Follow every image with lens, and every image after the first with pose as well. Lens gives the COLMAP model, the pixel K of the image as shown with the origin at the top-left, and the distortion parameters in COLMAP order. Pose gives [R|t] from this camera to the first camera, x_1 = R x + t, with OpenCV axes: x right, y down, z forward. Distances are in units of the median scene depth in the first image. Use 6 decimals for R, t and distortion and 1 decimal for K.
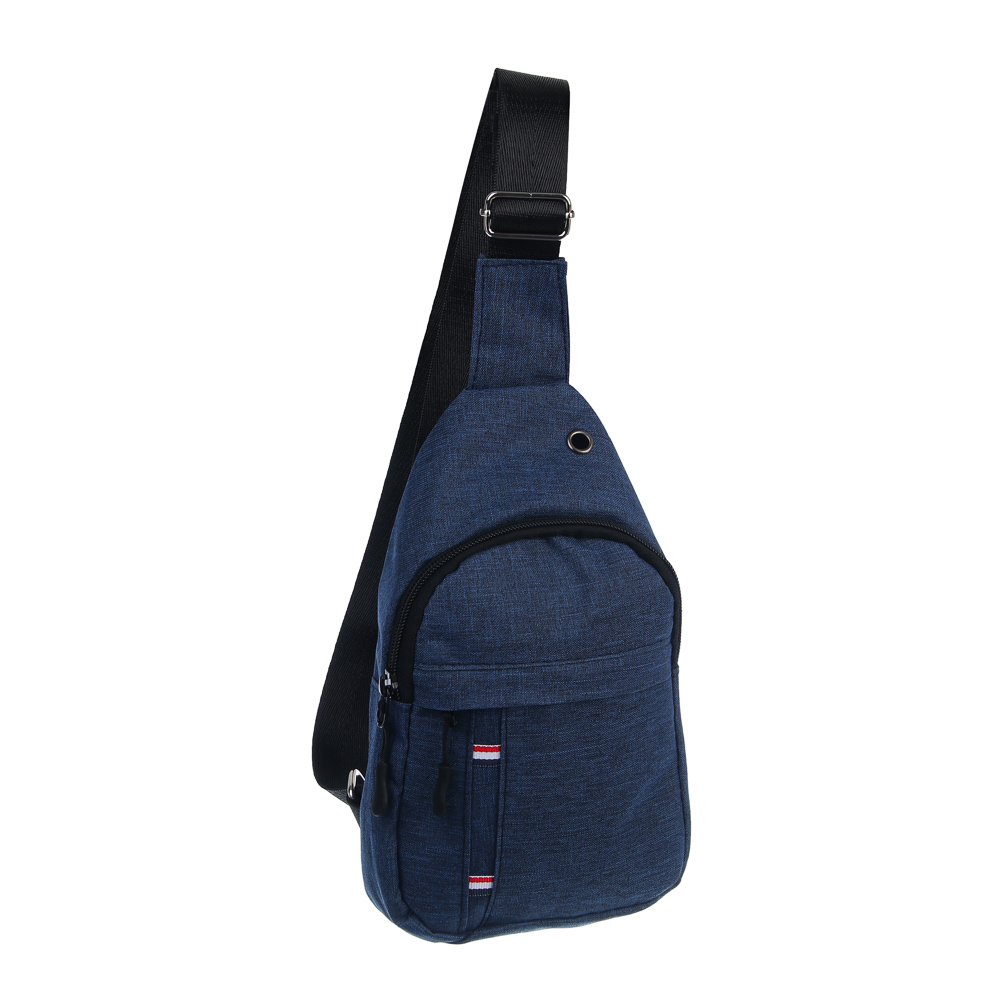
lens RADIAL K [[2384.8, 0, 500.3], [0, 2384.8, 494.5], [0, 0, 1]] dist [-0.106805, 0.000000]
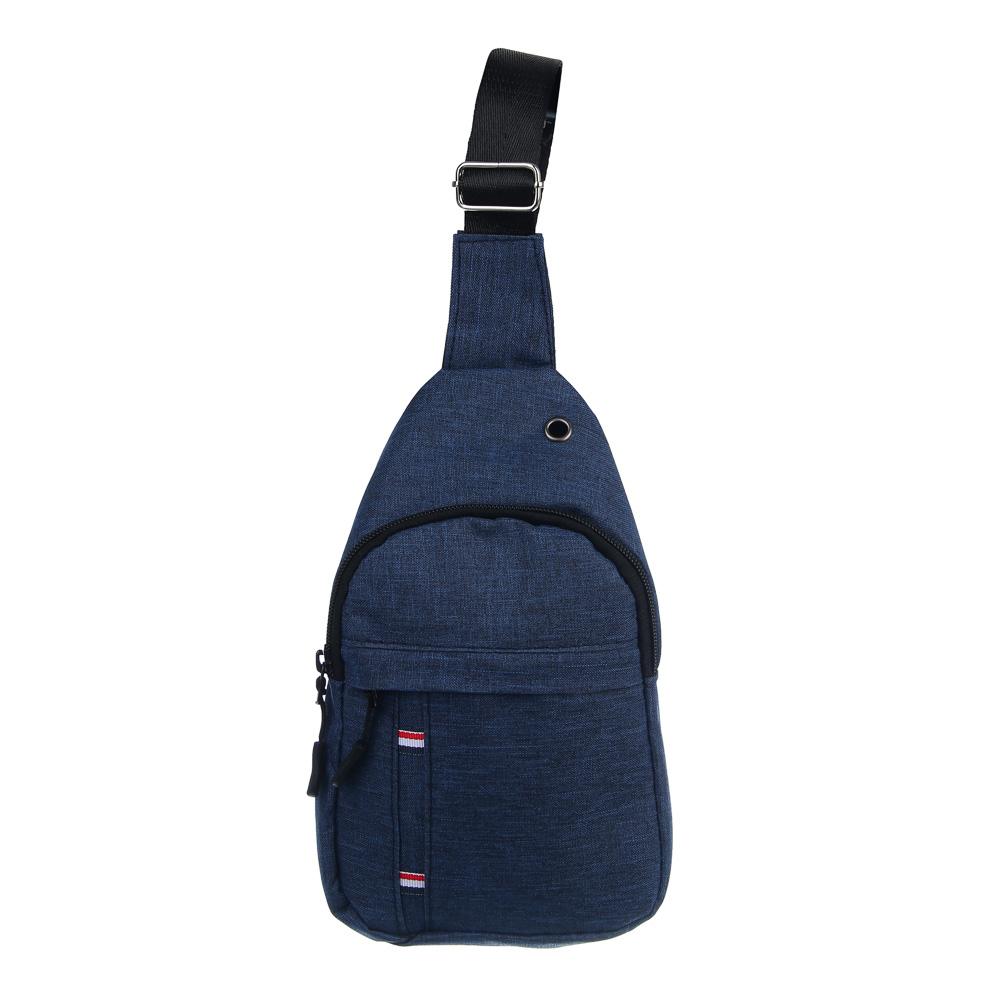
lens RADIAL K [[2316.8, 0, 493.4], [0, 2316.8, 506.2], [0, 0, 1]] dist [-0.032383, 0.000000]
pose [[0.932640, 0.049121, -0.357448, 0.348604], [-0.075708, 0.995277, -0.060763, 0.068029], [0.352775, 0.083732, 0.931954, 0.133035]]
